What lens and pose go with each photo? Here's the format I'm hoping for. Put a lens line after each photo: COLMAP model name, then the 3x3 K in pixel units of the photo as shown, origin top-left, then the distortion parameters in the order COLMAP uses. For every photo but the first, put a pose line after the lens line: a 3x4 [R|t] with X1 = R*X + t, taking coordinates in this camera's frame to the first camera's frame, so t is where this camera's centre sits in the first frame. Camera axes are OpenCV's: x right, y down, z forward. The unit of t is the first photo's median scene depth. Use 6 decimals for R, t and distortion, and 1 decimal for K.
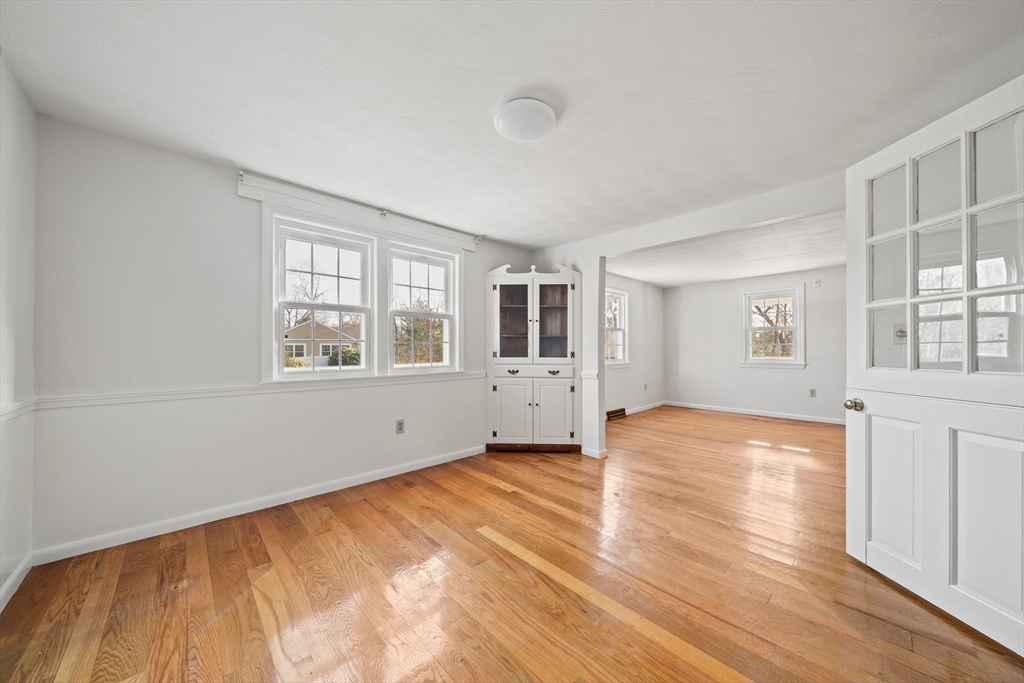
lens RADIAL K [[351.6, 0, 516.0], [0, 351.6, 344.8], [0, 0, 1]] dist [-0.002470, -0.000142]
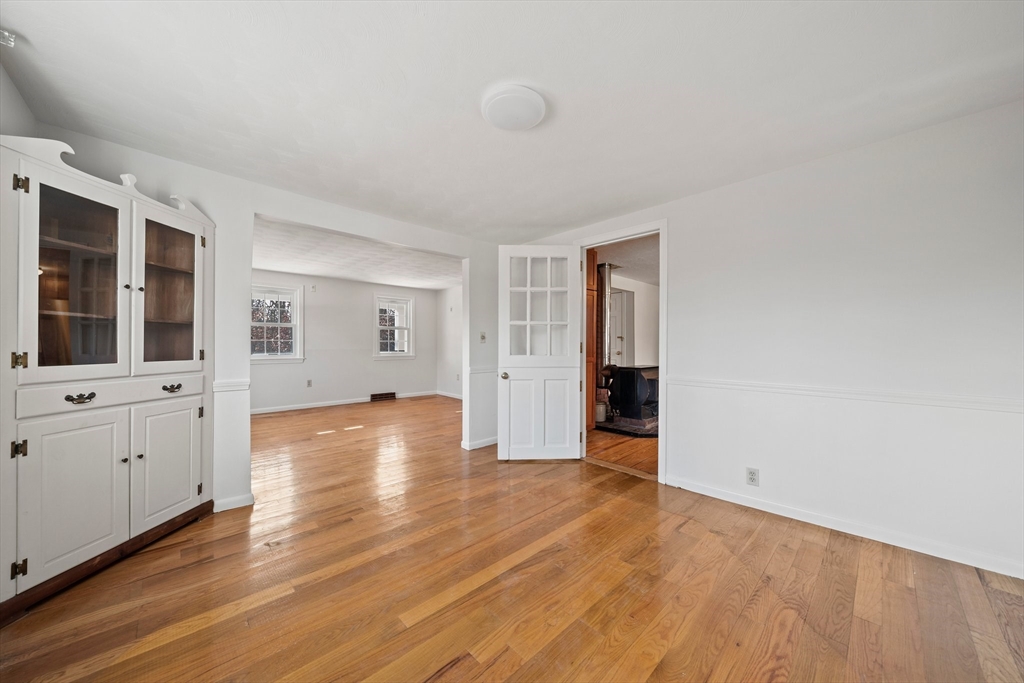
lens RADIAL K [[351.6, 0, 516.0], [0, 351.6, 344.8], [0, 0, 1]] dist [-0.002470, -0.000142]
pose [[0.006967, 0.000635, 0.999976, -0.434803], [-0.013253, 0.999912, -0.000542, 0.004040], [-0.999888, -0.013249, 0.006975, 0.460798]]
